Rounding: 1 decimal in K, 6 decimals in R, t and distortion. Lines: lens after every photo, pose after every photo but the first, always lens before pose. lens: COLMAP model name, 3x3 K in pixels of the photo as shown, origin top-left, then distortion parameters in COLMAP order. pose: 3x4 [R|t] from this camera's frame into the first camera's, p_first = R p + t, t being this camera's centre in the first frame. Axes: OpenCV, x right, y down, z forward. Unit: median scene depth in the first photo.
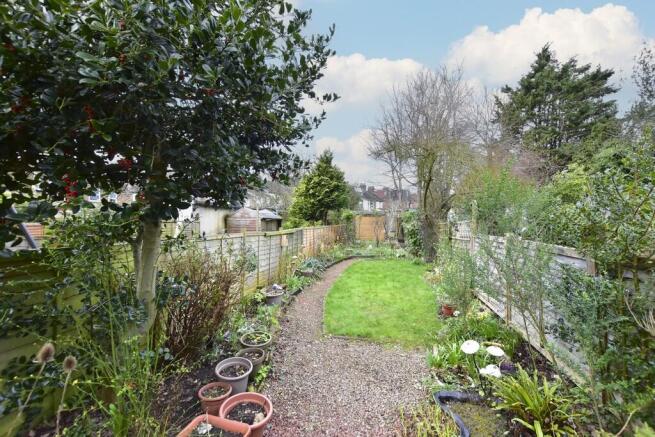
lens RADIAL K [[288.3, 0, 327.5], [0, 288.3, 218.5], [0, 0, 1]] dist [-0.008665, 0.000218]
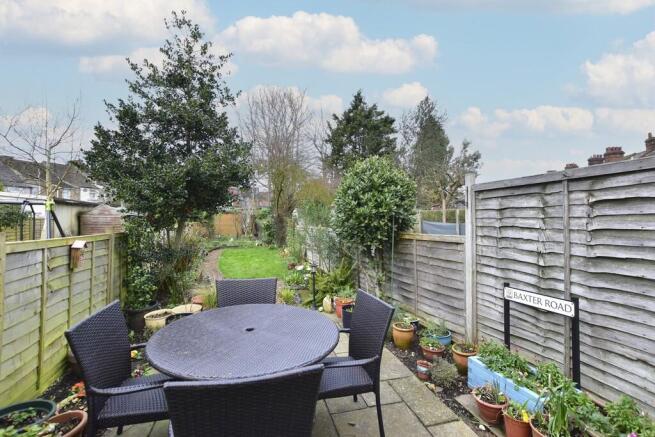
lens RADIAL K [[288.3, 0, 327.5], [0, 288.3, 218.5], [0, 0, 1]] dist [-0.008665, 0.000218]
pose [[0.869985, -0.000941, 0.493077, -0.066098], [-0.005631, 0.999914, 0.011844, -0.003758], [-0.493045, -0.013080, 0.869905, -0.160240]]
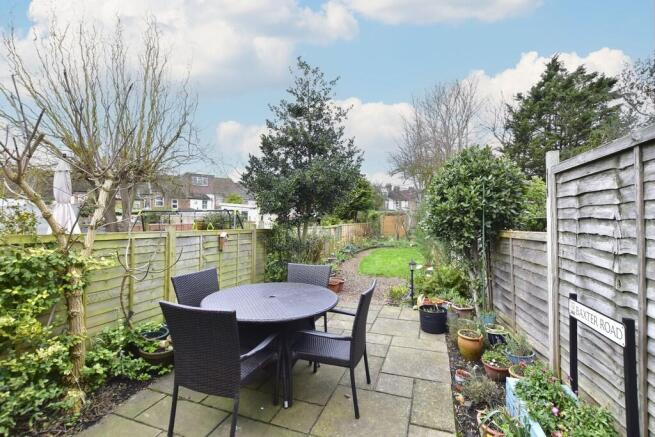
lens RADIAL K [[288.3, 0, 327.5], [0, 288.3, 218.5], [0, 0, 1]] dist [-0.008665, 0.000218]
pose [[0.995575, -0.015095, -0.092746, -0.008181], [0.015267, 0.999883, 0.001141, -0.000478], [0.092718, -0.002552, 0.995689, -0.188809]]
